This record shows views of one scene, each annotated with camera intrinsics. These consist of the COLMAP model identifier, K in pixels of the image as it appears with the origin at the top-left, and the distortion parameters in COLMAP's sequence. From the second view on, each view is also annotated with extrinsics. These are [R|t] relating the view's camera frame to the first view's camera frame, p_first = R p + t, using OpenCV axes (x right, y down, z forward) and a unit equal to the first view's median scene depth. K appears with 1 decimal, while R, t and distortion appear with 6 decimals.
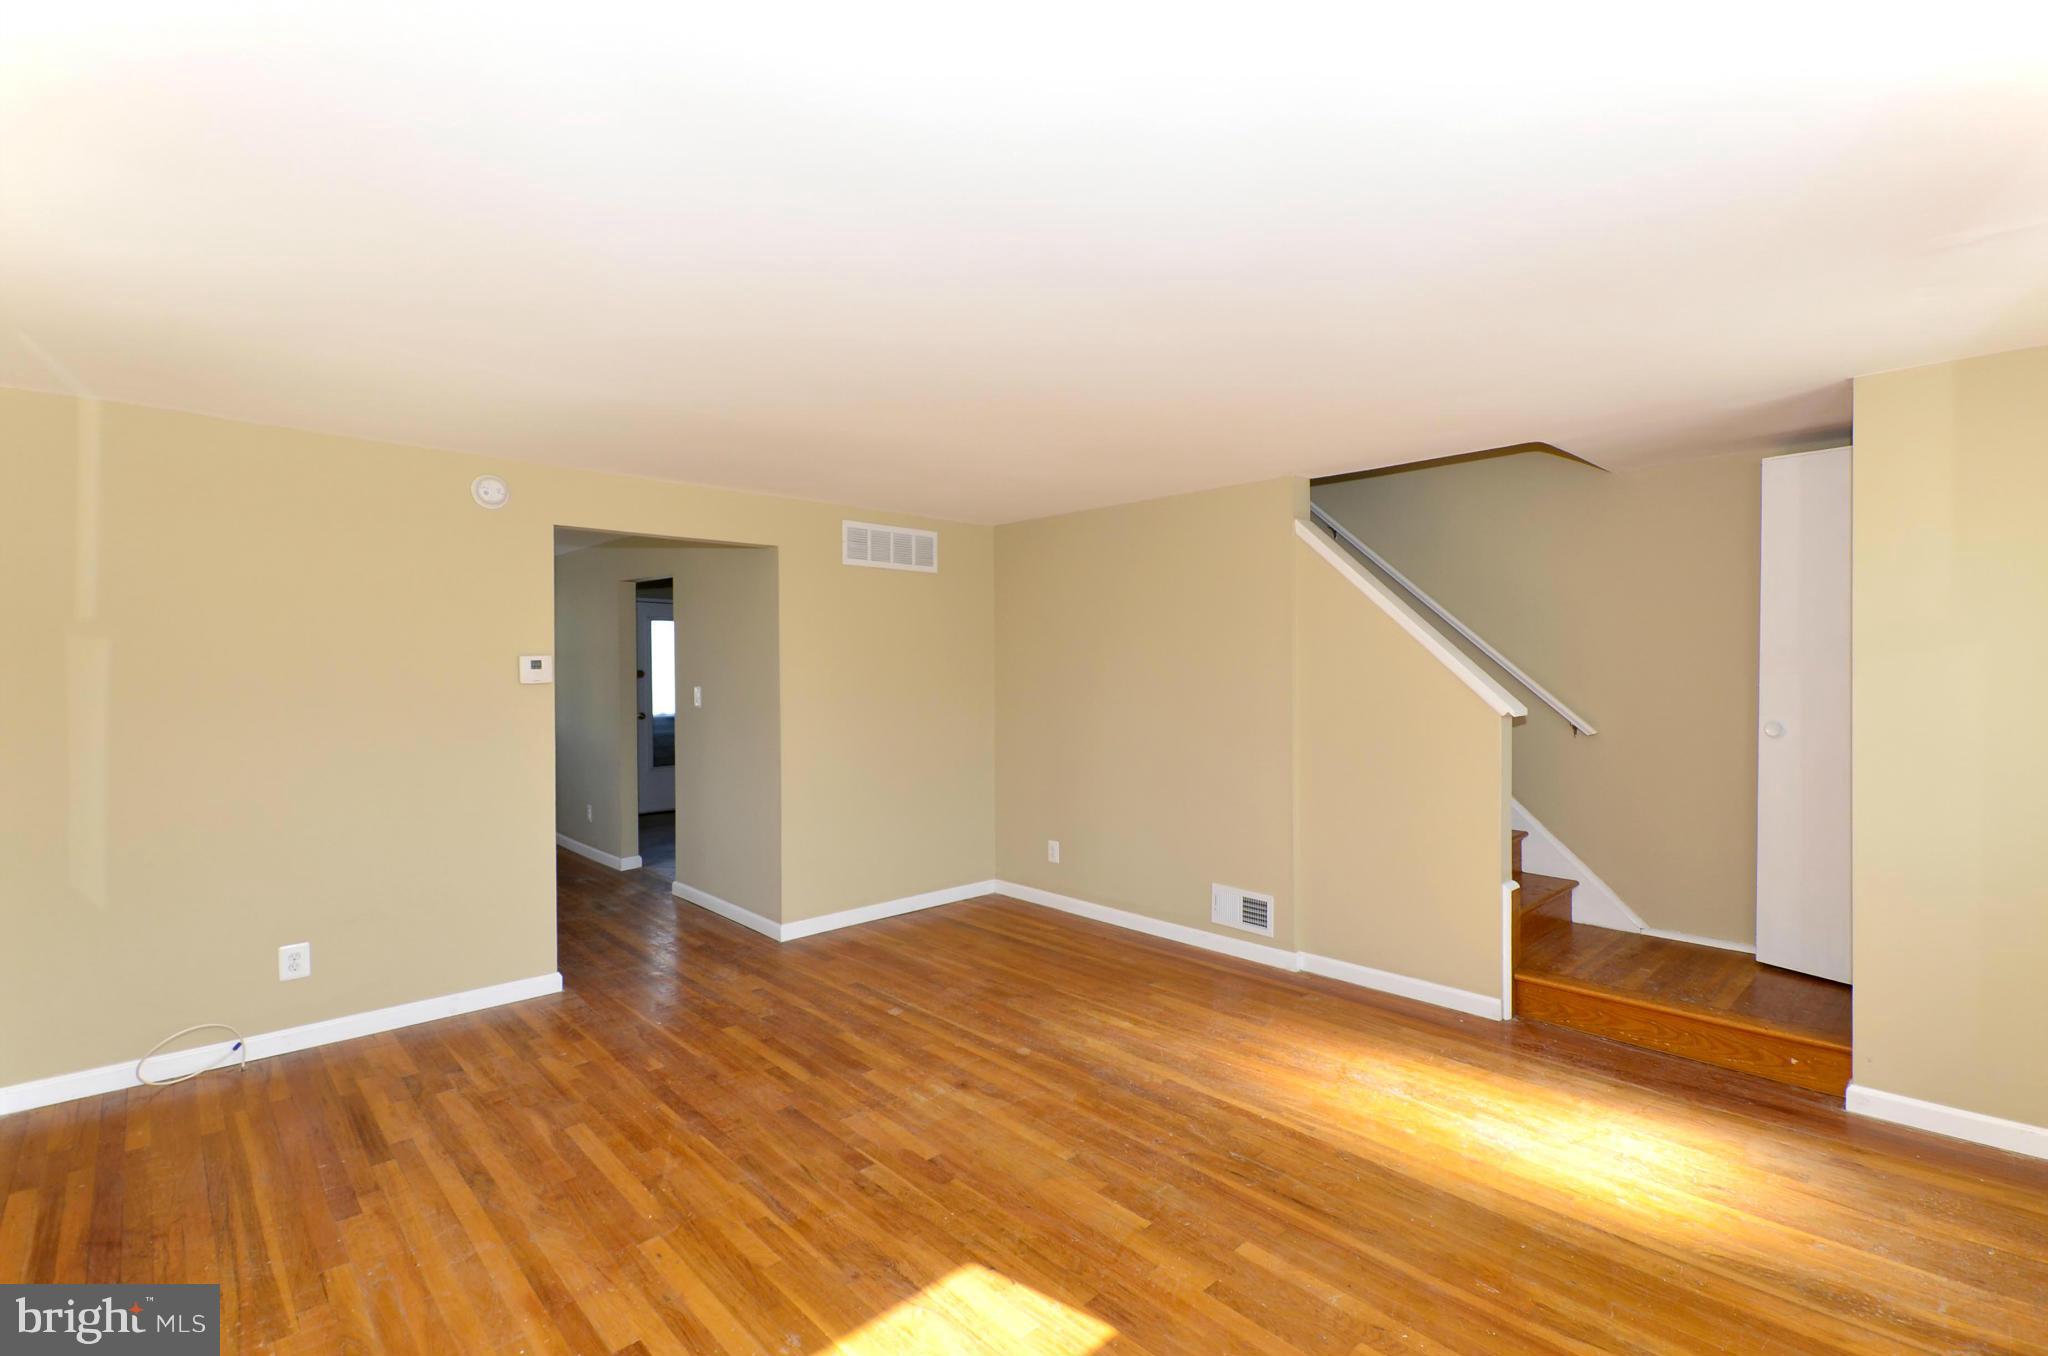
lens RADIAL K [[922.5, 0, 1034.1], [0, 922.5, 669.4], [0, 0, 1]] dist [0.015746, -0.012581]
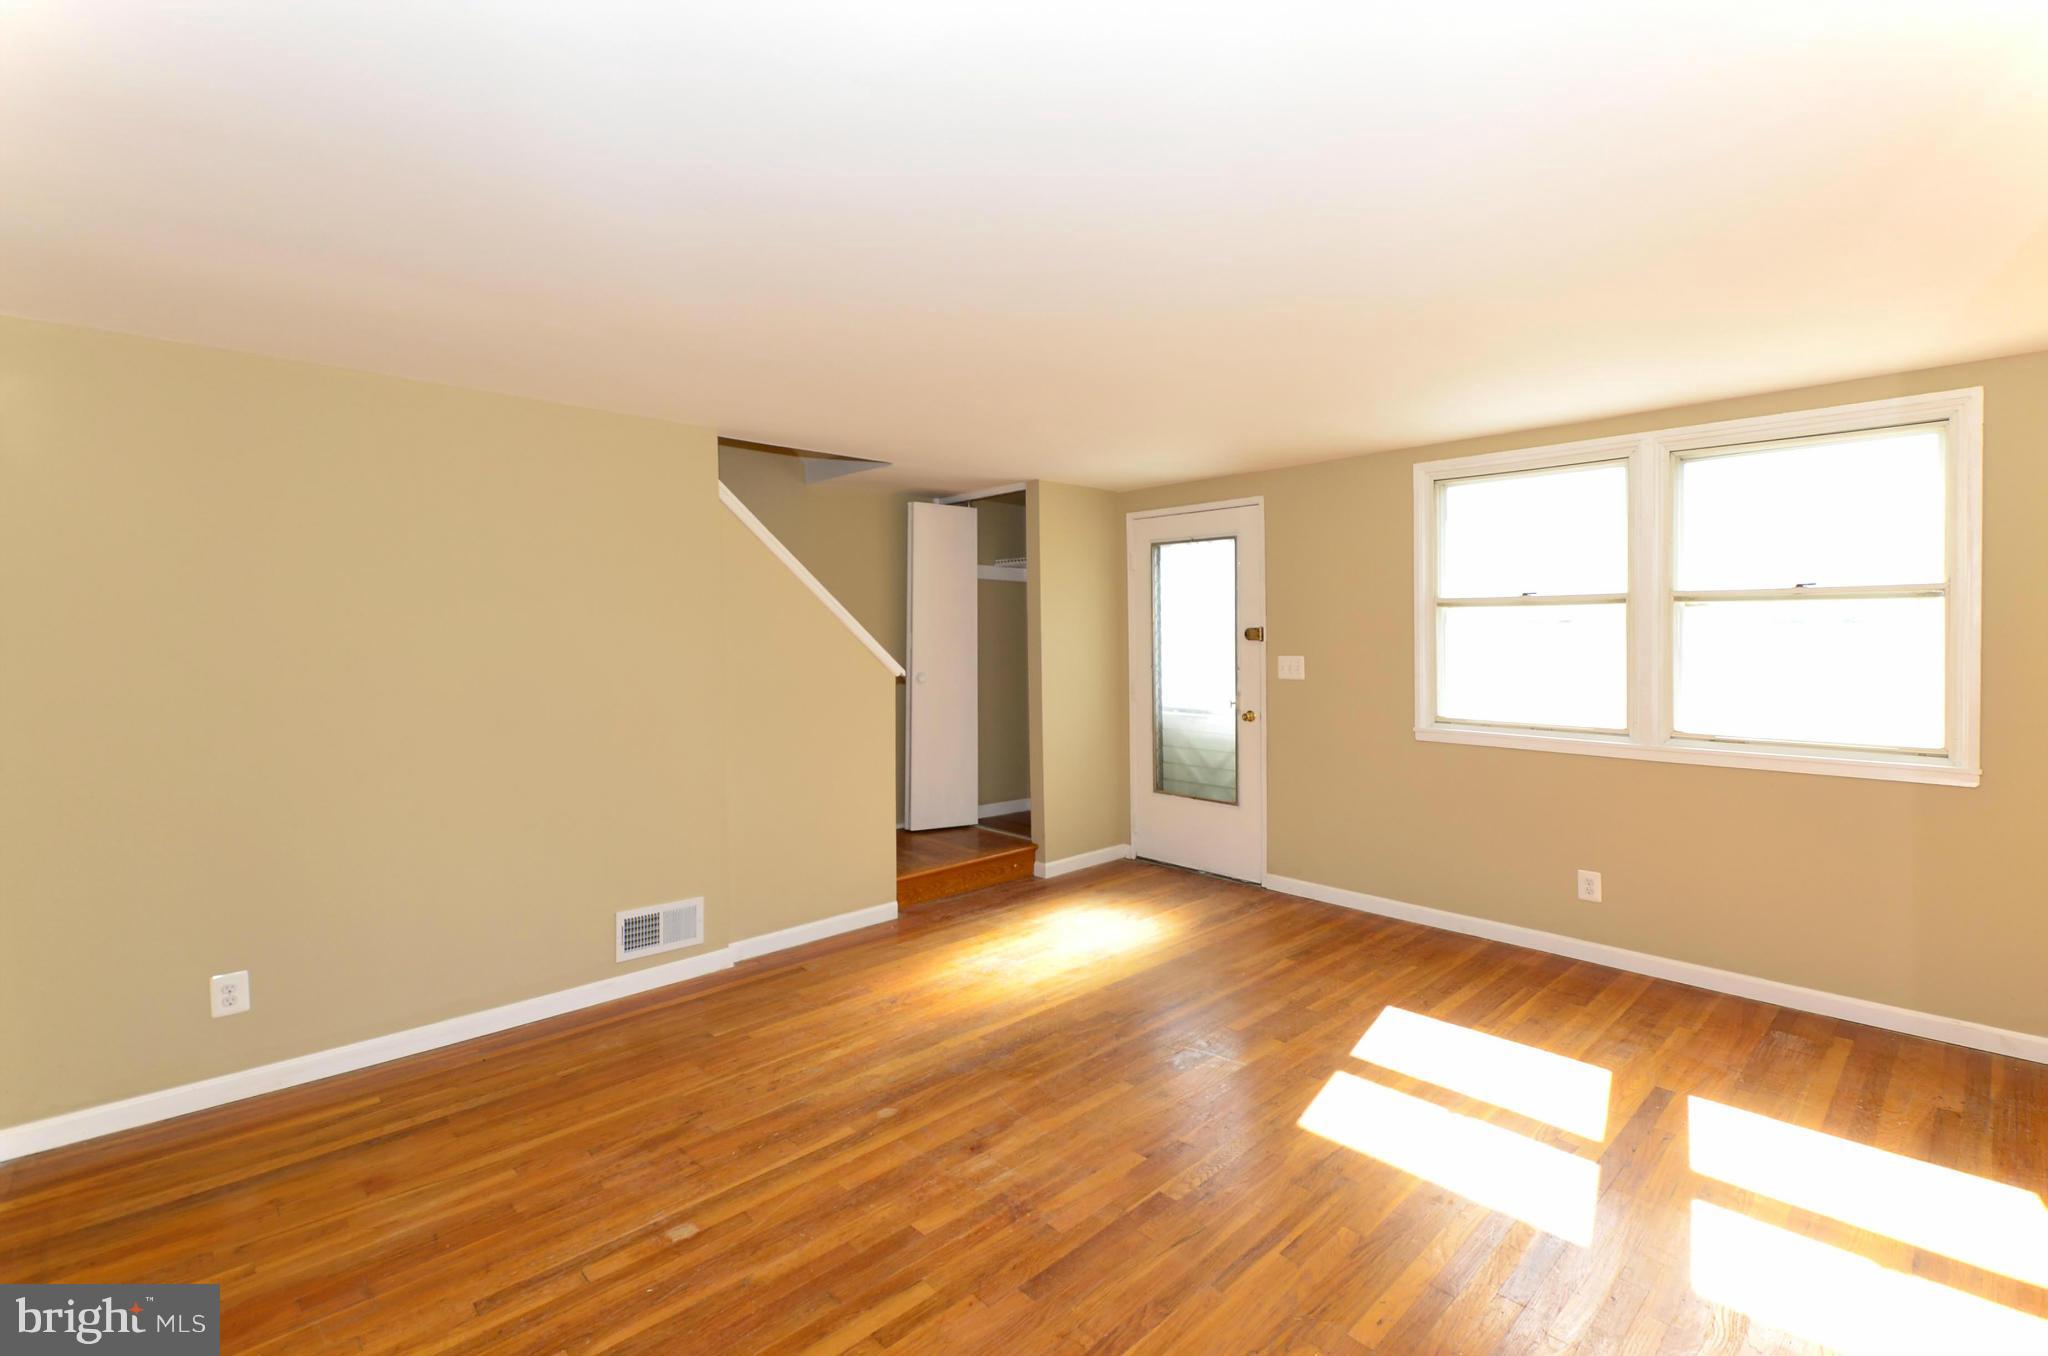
lens RADIAL K [[922.8, 0, 1068.3], [0, 922.8, 652.0], [0, 0, 1]] dist [0.016527, -0.012219]
pose [[-0.022229, -0.017581, 0.999598, -0.859297], [0.008829, 0.999803, 0.017781, -0.003686], [-0.999714, 0.009220, -0.022069, 0.897937]]
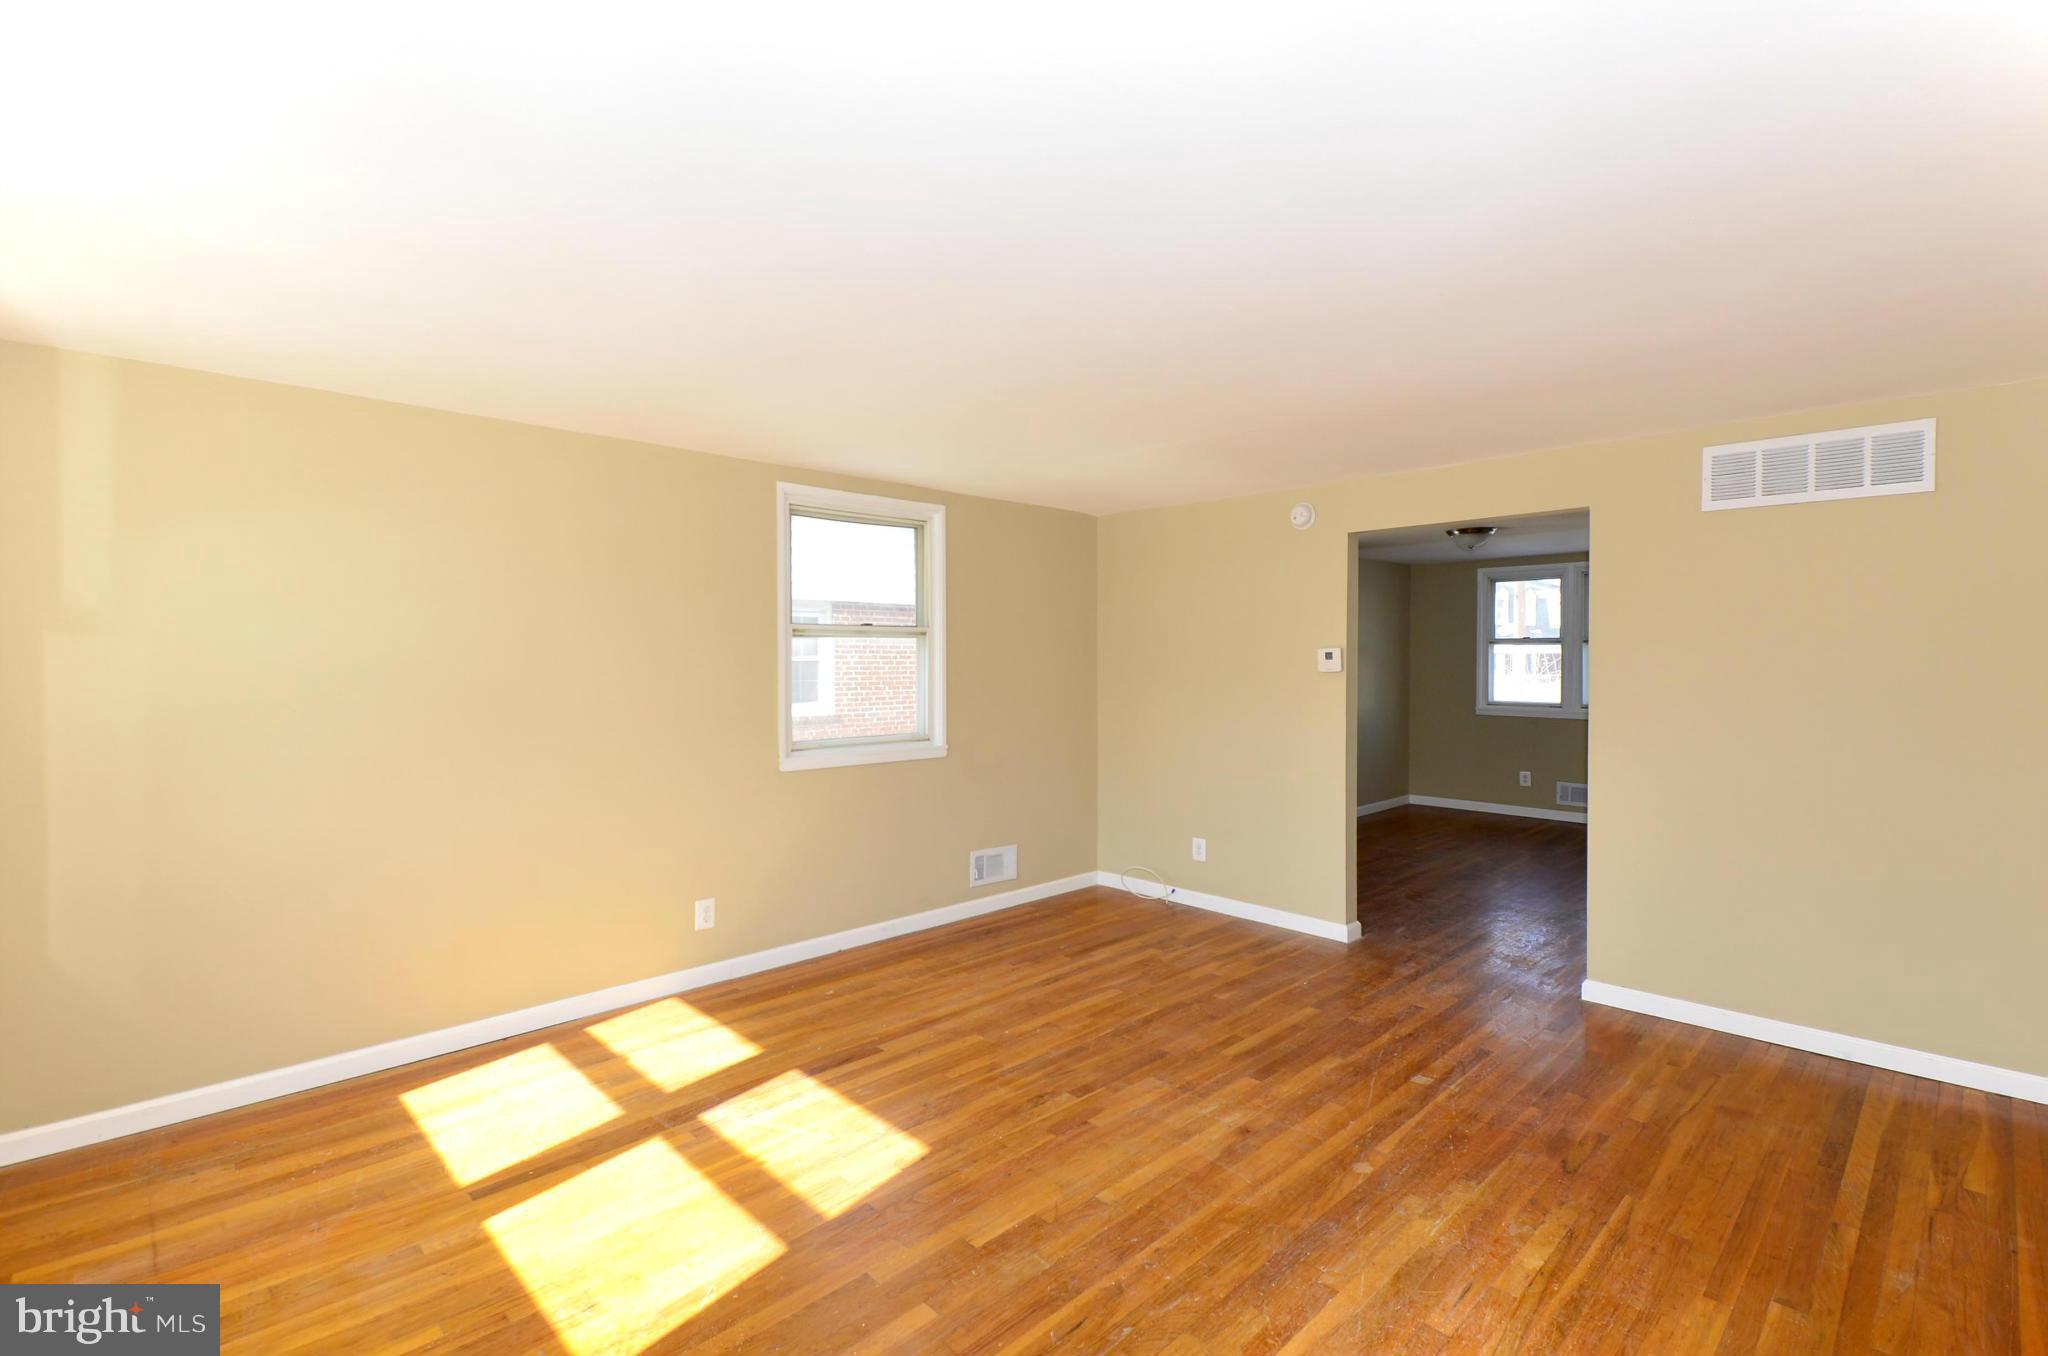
lens RADIAL K [[922.5, 0, 1034.1], [0, 922.5, 669.4], [0, 0, 1]] dist [0.015746, -0.012581]
pose [[0.010089, 0.014426, -0.999845, 0.773075], [-0.001264, 0.999895, 0.014414, -0.005047], [0.999948, 0.001118, 0.010106, 0.759712]]
